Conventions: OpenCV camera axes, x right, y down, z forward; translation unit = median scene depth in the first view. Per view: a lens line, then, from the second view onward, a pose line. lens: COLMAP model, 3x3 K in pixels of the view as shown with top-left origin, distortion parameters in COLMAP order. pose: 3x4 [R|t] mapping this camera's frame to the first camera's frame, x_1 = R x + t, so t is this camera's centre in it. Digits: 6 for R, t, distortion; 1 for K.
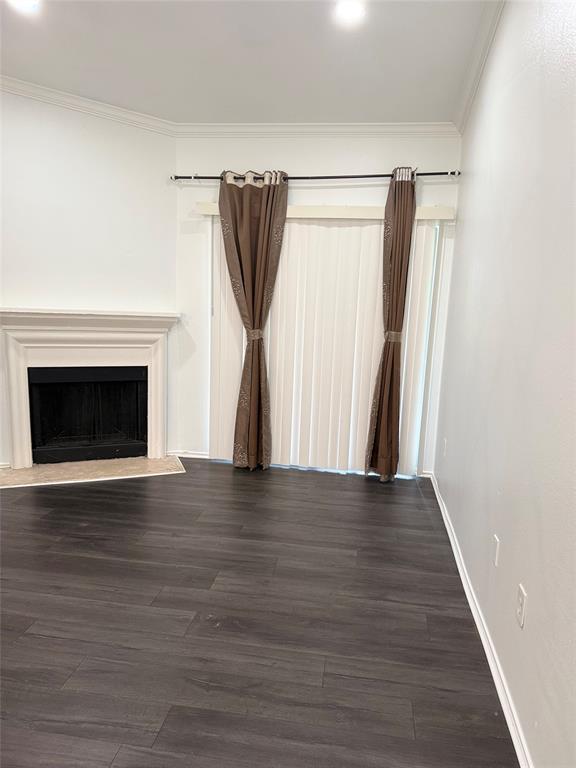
lens RADIAL K [[496.9, 0, 288.0], [0, 496.9, 384.0], [0, 0, 1]] dist [-0.004224, -0.002262]
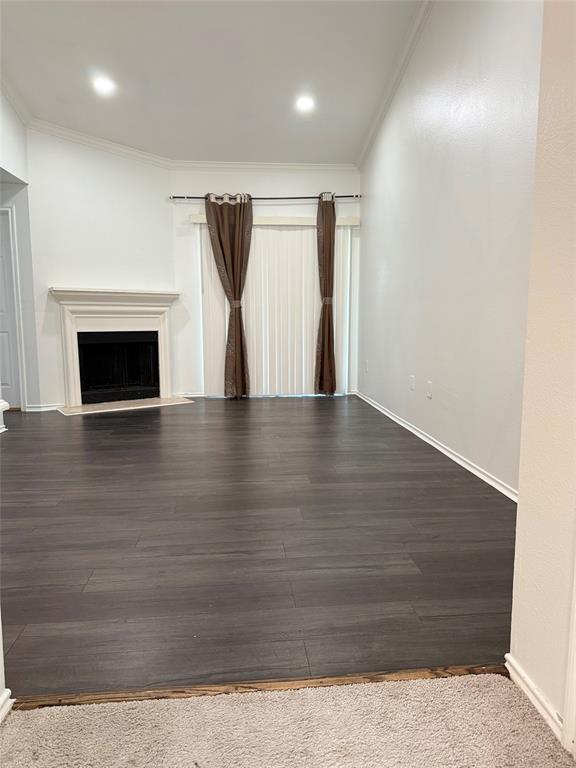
lens RADIAL K [[496.9, 0, 288.0], [0, 496.9, 384.0], [0, 0, 1]] dist [-0.004224, -0.002262]
pose [[0.973560, -0.072067, 0.216765, -0.254566], [0.078185, 0.996743, -0.019771, 0.178201], [-0.214634, 0.036196, 0.976024, -0.457229]]
